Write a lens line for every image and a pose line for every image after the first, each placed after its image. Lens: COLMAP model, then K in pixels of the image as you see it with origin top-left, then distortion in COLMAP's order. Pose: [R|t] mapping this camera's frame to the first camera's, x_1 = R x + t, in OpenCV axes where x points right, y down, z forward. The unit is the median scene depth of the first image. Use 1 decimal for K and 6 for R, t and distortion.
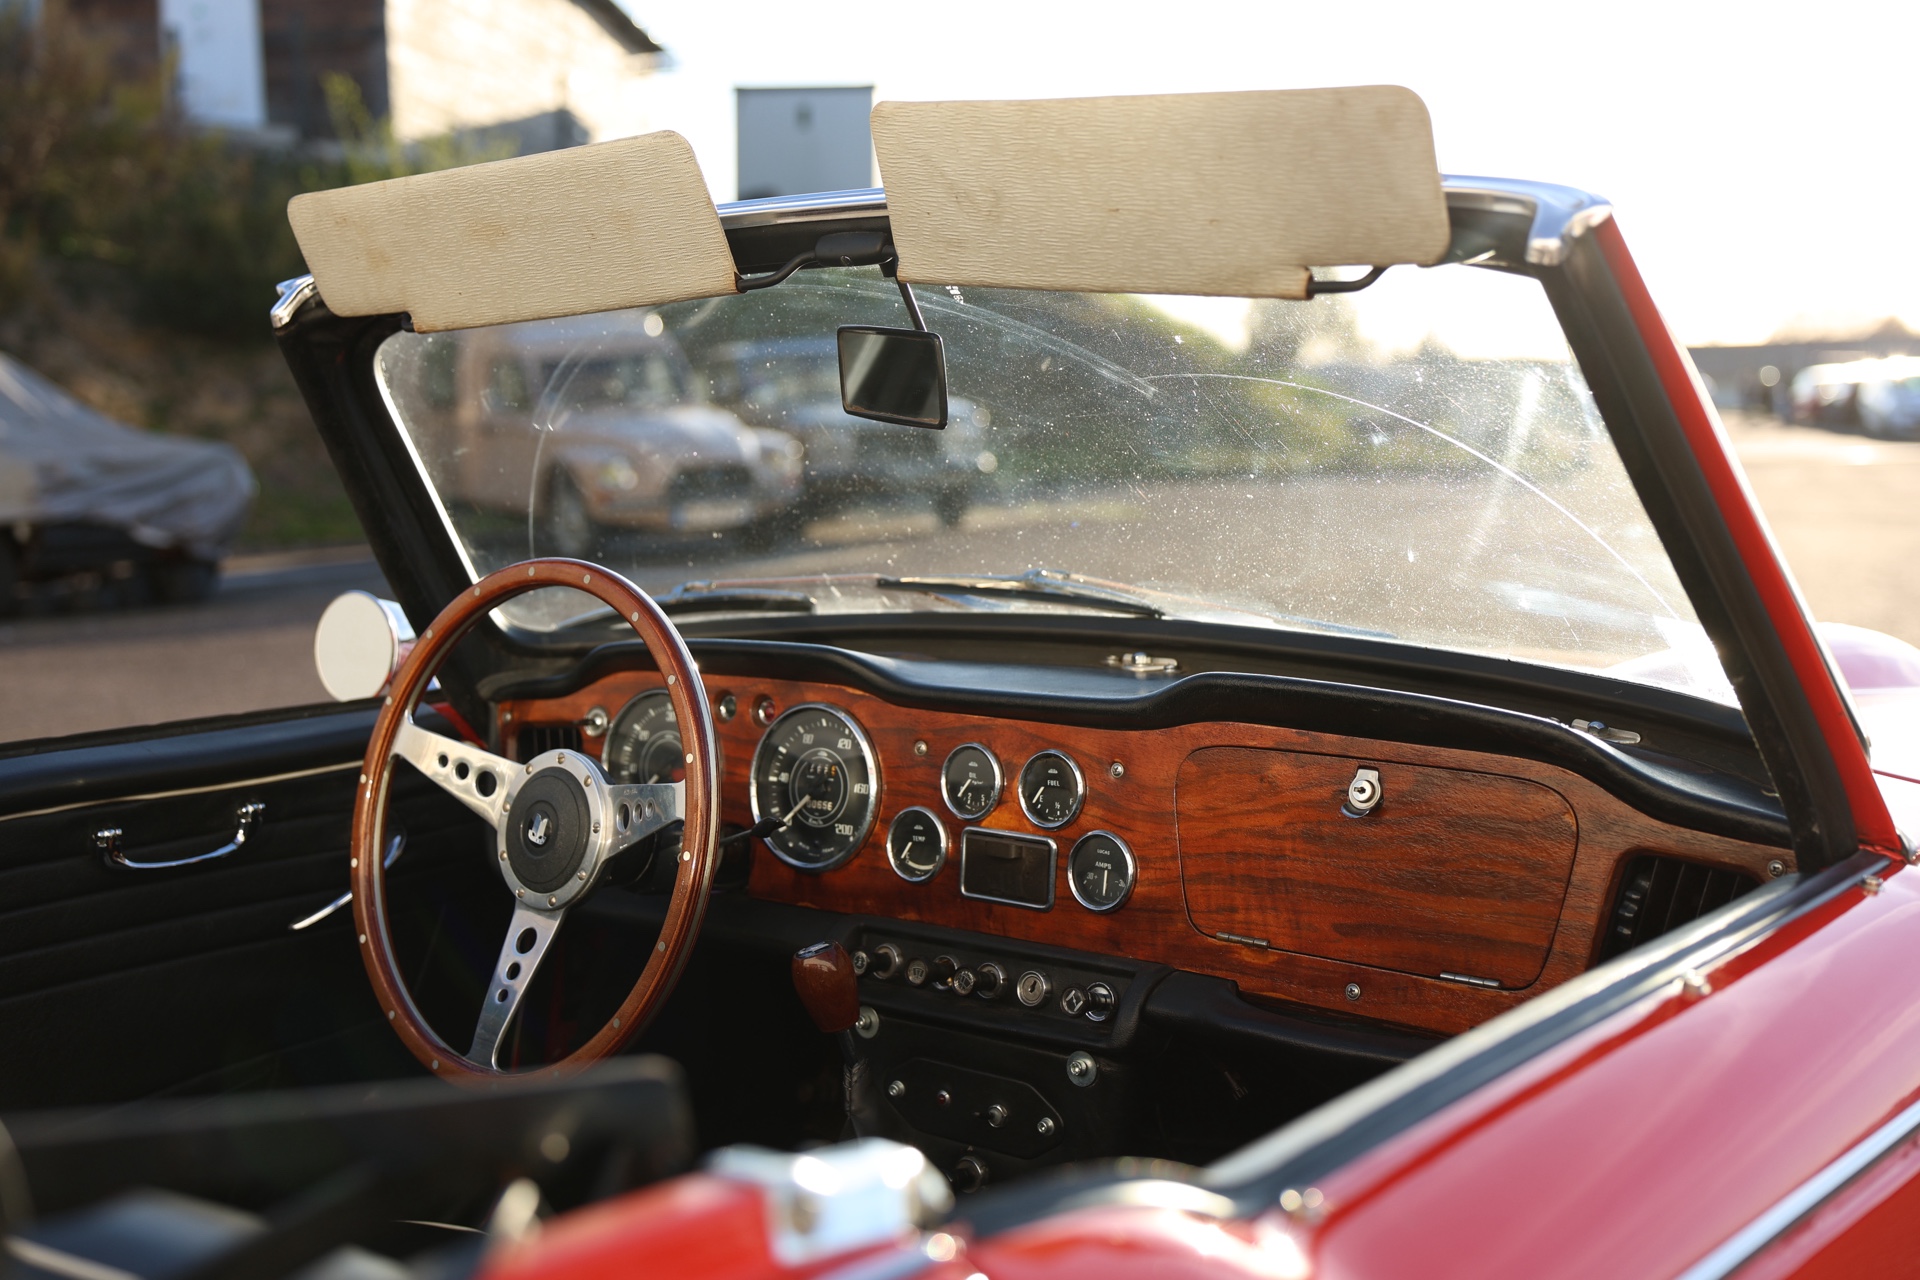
lens RADIAL K [[2884.5, 0, 960.0], [0, 2884.5, 640.0], [0, 0, 1]] dist [0.043528, 0.004051]
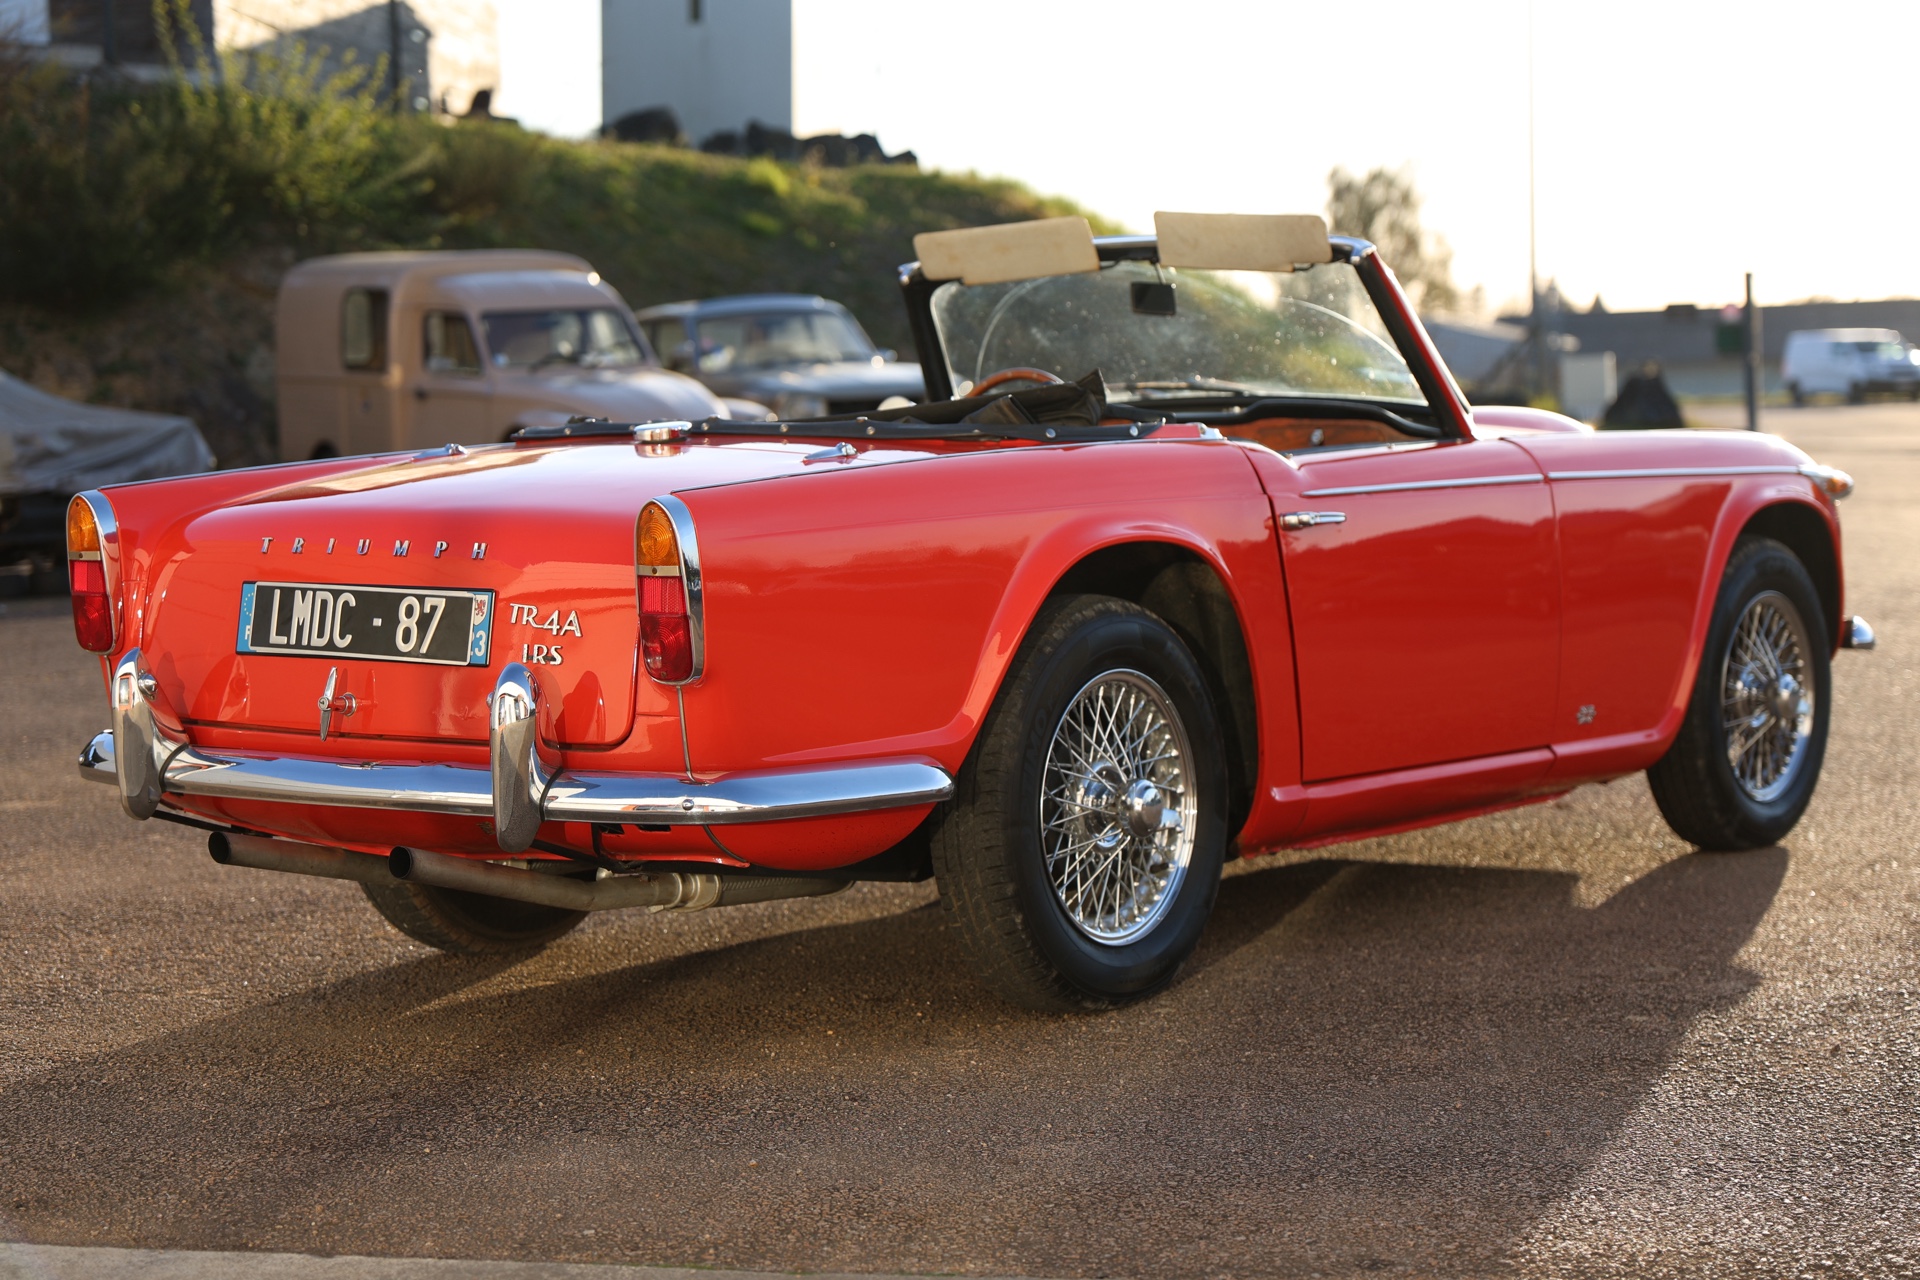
lens RADIAL K [[4881.1, 0, 960.0], [0, 4881.1, 640.0], [0, 0, 1]] dist [-0.040634, -0.585271]
pose [[0.999517, -0.010002, 0.029433, -0.273332], [0.010950, 0.999420, -0.032248, 0.304412], [-0.029094, 0.032555, 0.999046, -2.901320]]
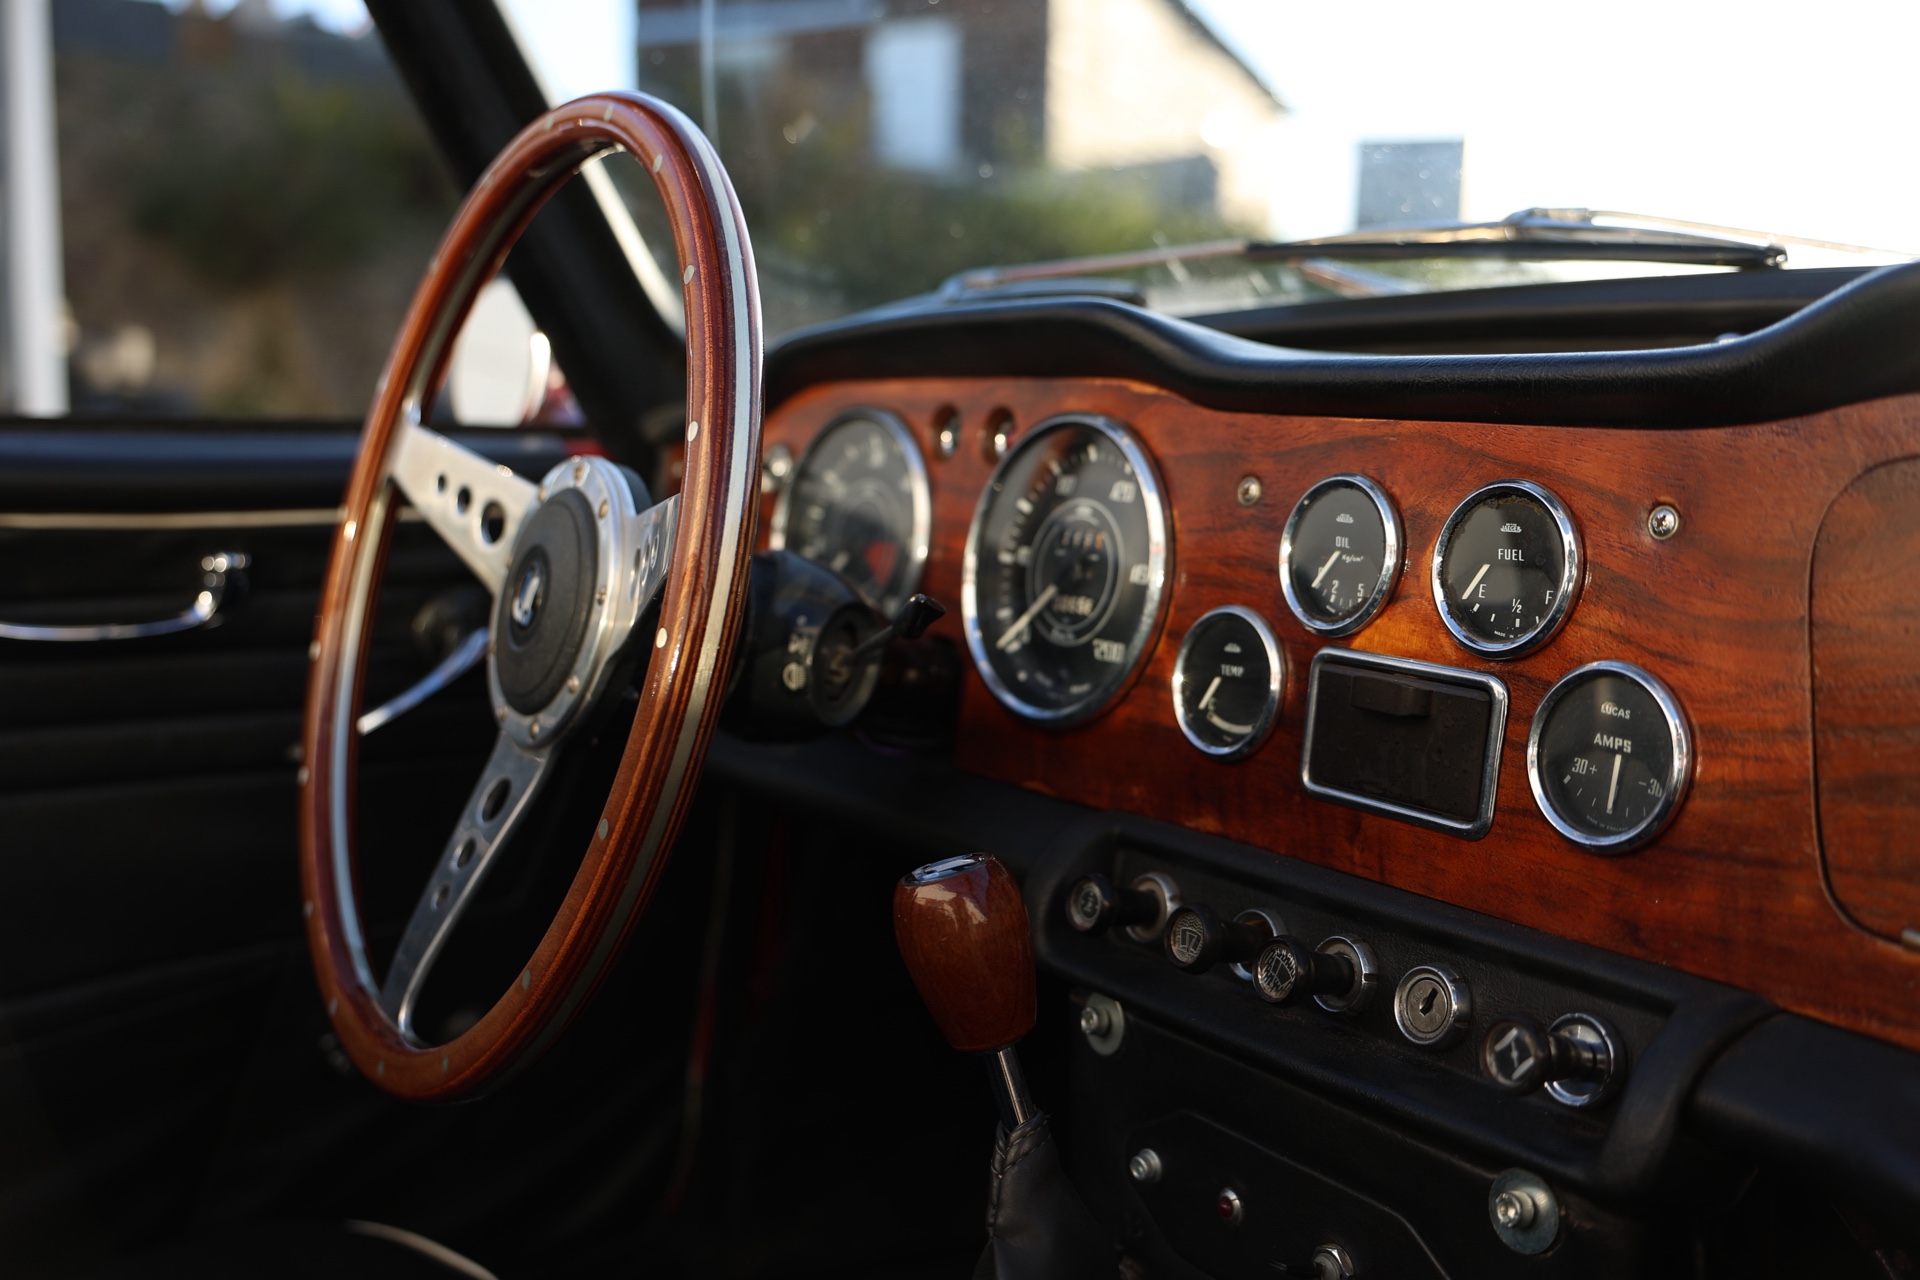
lens RADIAL K [[1981.5, 0, 960.0], [0, 1981.5, 640.0], [0, 0, 1]] dist [-0.008039, -0.012599]
pose [[0.958105, 0.069604, -0.277832, 0.036282], [-0.070233, 0.997501, 0.007700, 0.065435], [0.277673, 0.012136, 0.960599, 0.669078]]
